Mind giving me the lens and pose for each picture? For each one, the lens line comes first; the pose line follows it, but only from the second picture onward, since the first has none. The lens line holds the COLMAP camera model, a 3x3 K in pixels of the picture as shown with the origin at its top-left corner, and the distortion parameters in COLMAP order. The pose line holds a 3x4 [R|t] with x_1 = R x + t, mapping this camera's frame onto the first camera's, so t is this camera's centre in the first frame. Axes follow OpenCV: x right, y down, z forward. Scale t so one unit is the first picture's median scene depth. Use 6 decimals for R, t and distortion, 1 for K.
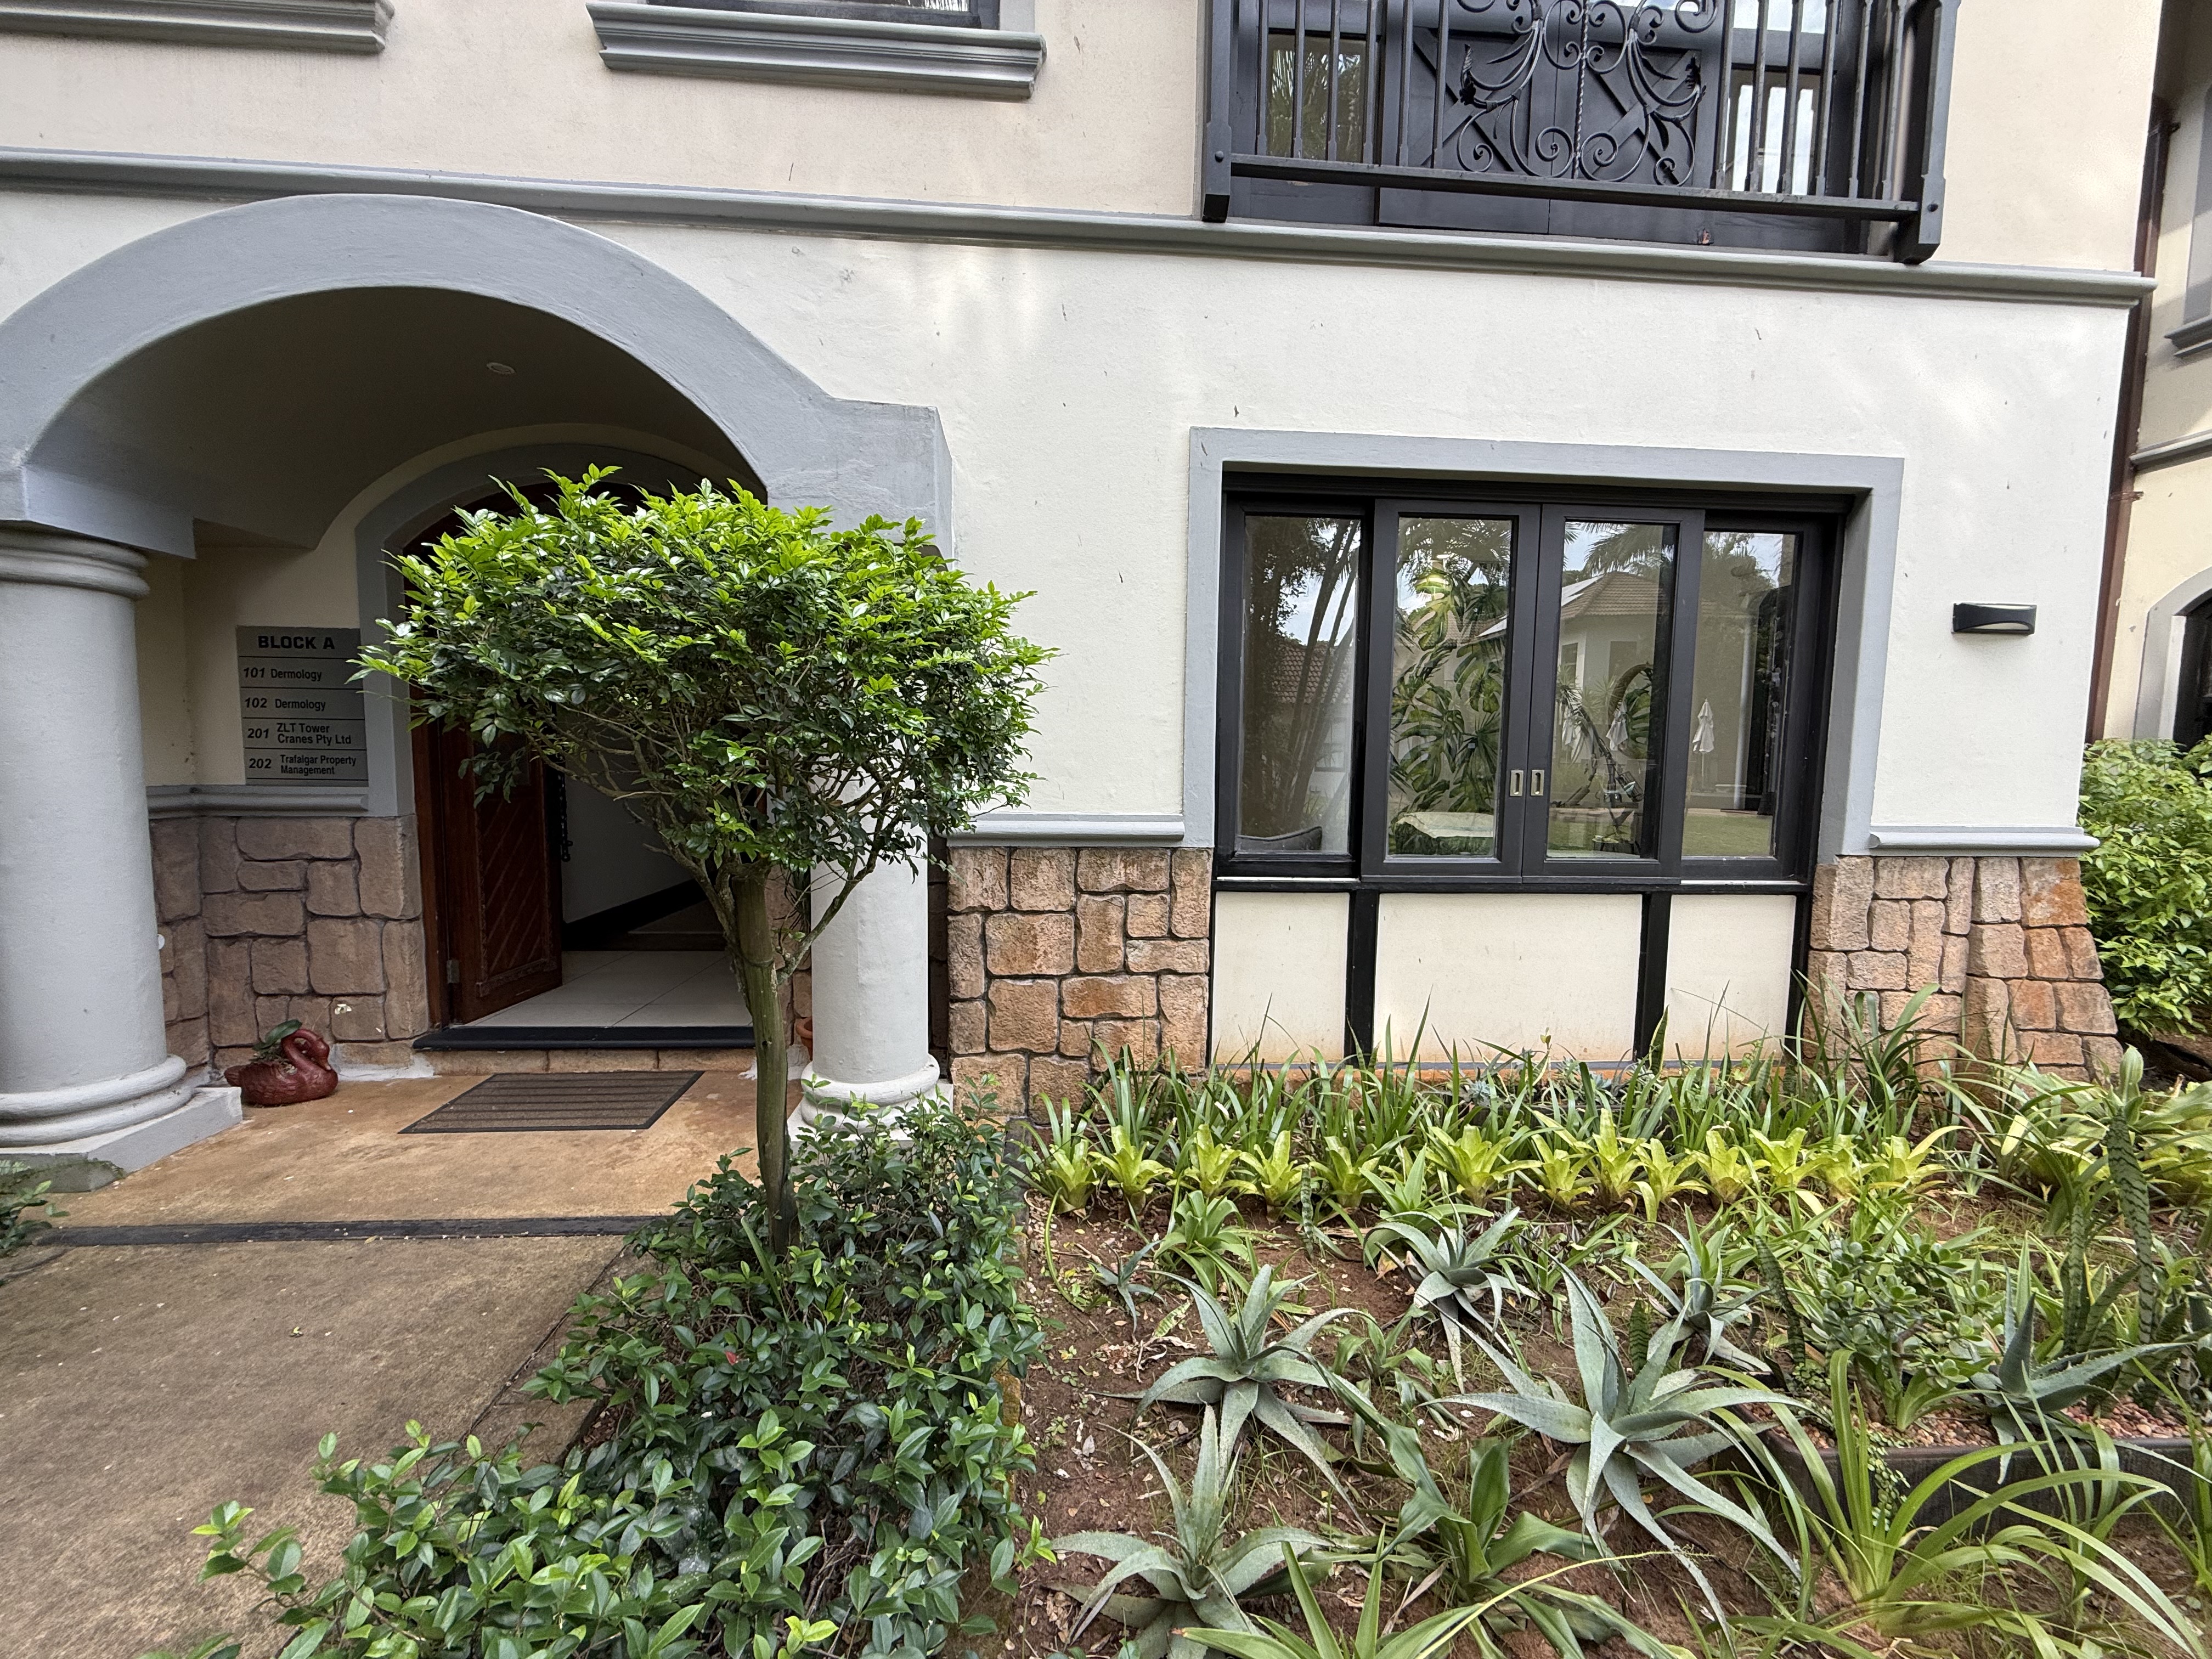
lens RADIAL K [[953.9, 0, 1106.0], [0, 953.9, 829.5], [0, 0, 1]] dist [0.008563, -0.000009]
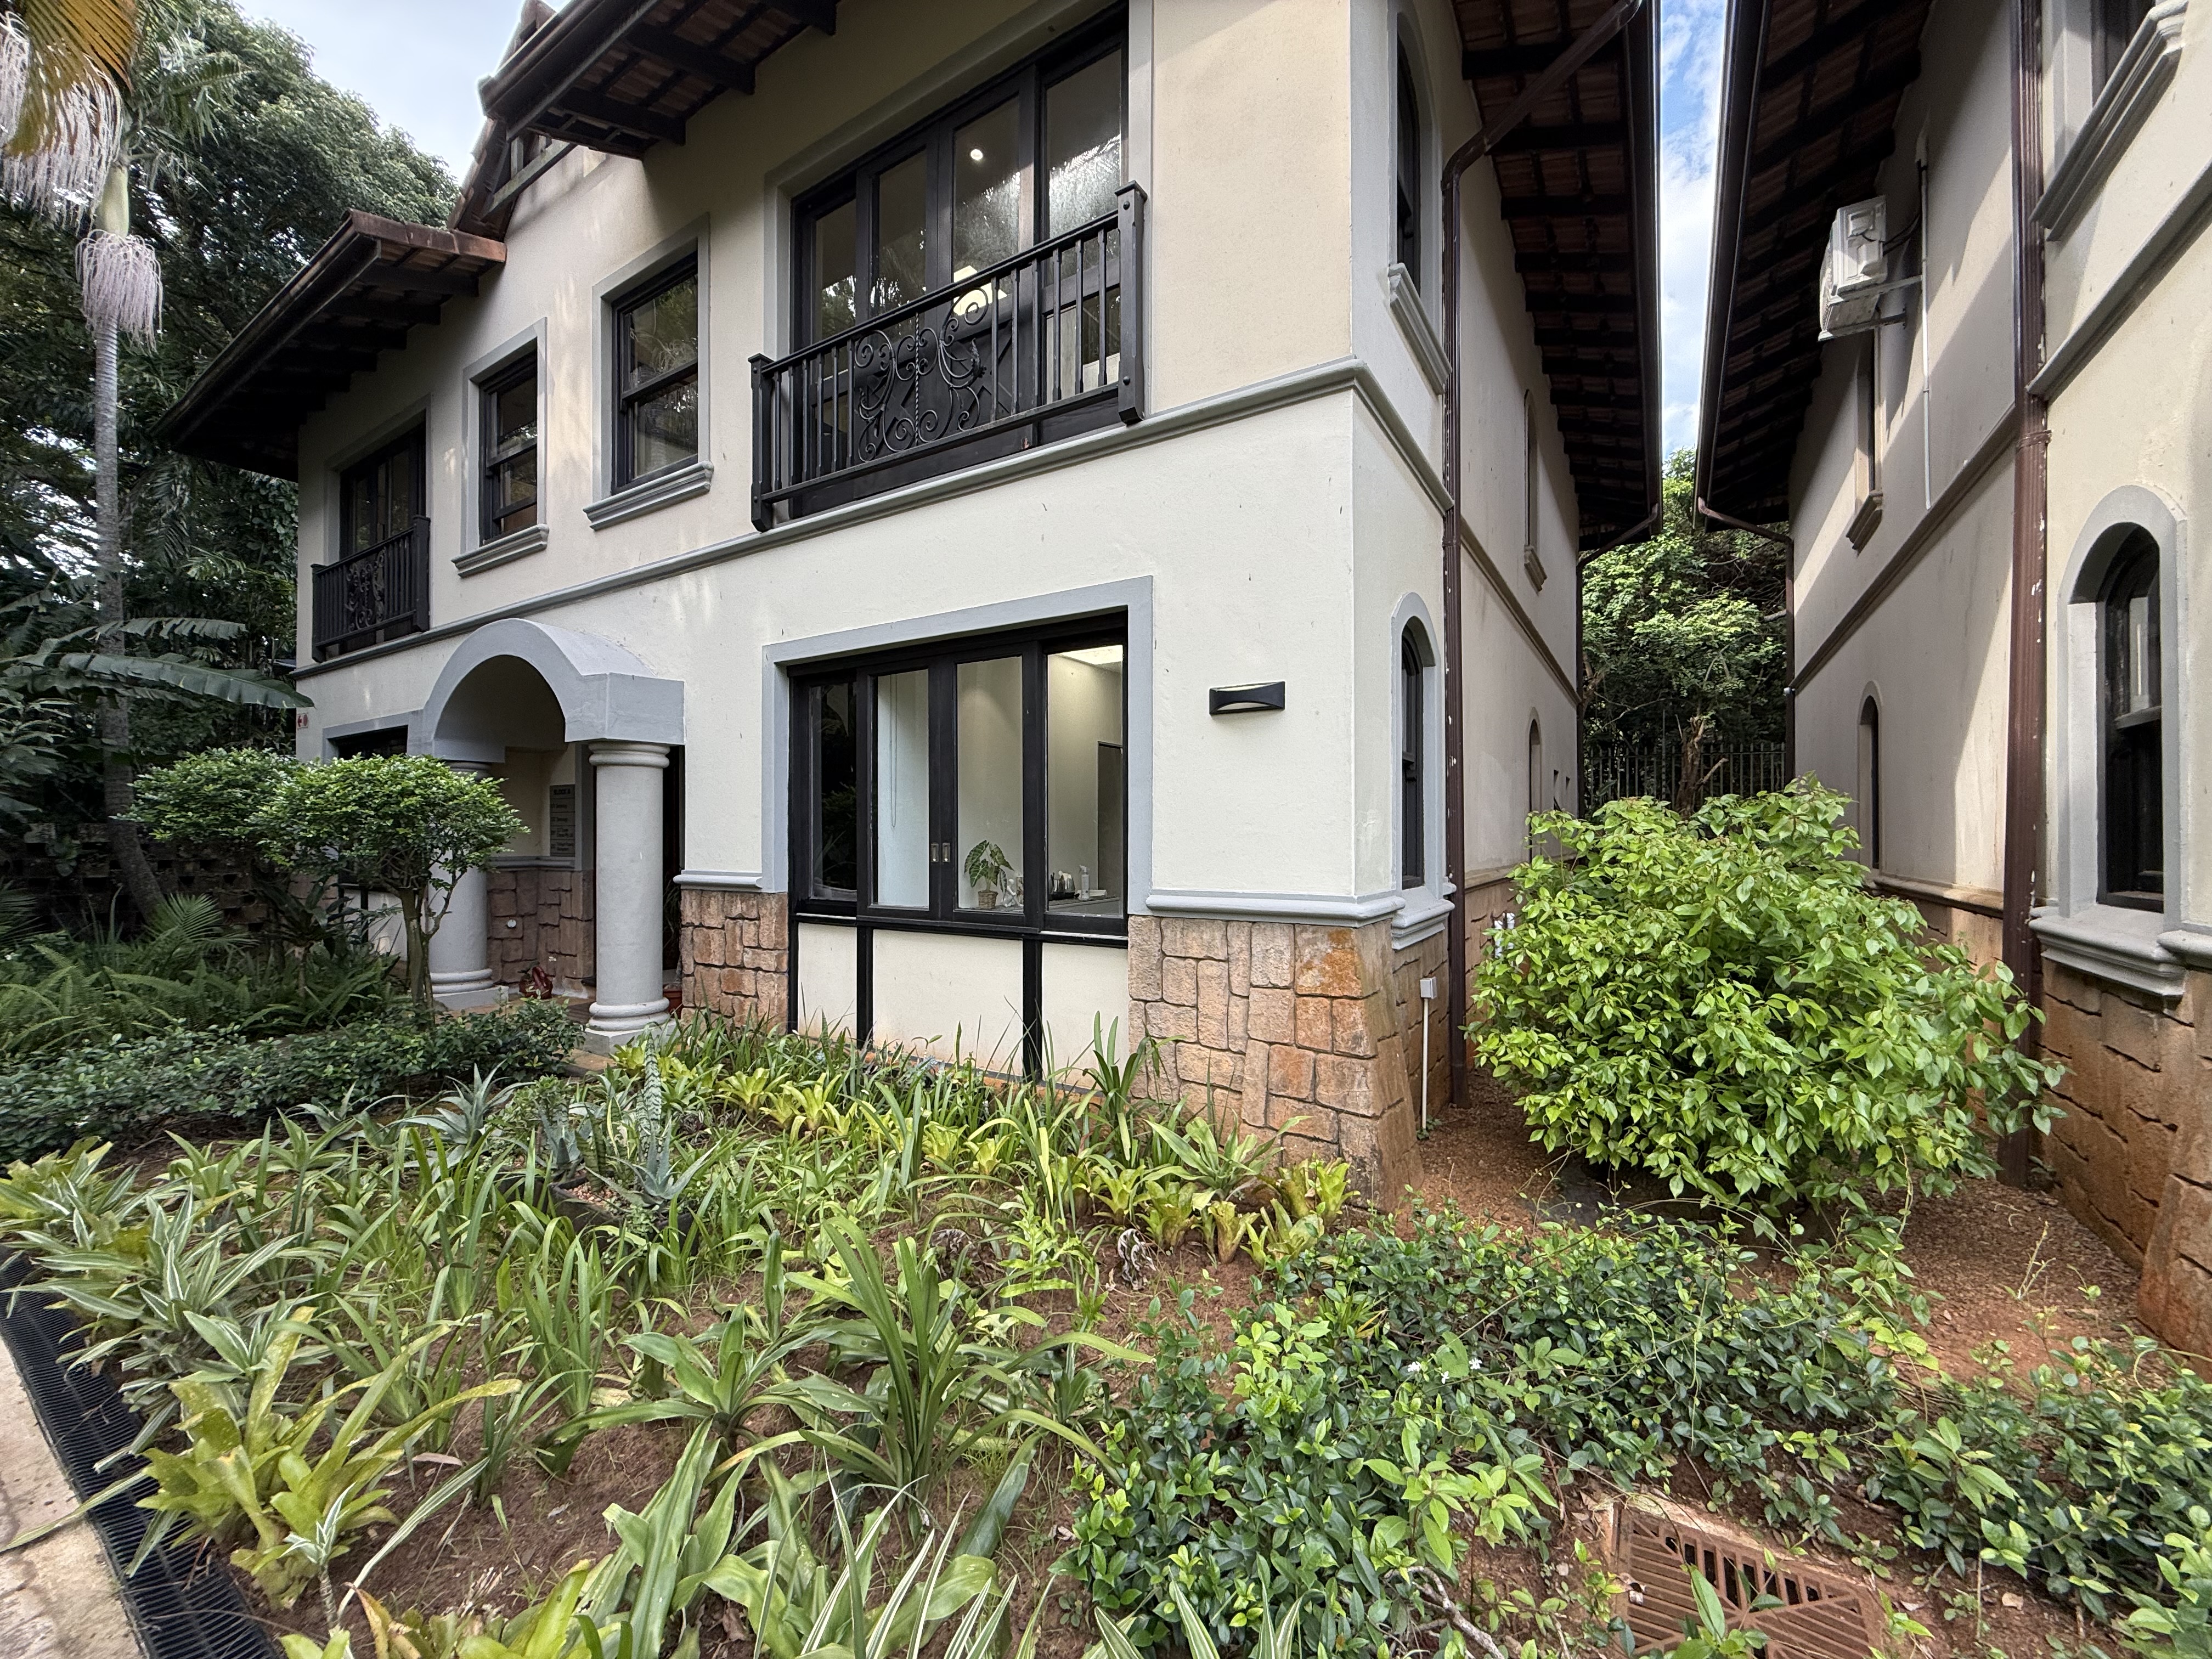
lens RADIAL K [[880.5, 0, 1100.3], [0, 880.5, 830.5], [0, 0, 1]] dist [-0.000210, 0.000239]
pose [[0.795511, -0.020332, -0.605598, 1.396191], [-0.035752, 0.996121, -0.080407, 0.012704], [0.604884, 0.085615, 0.791698, 0.134292]]
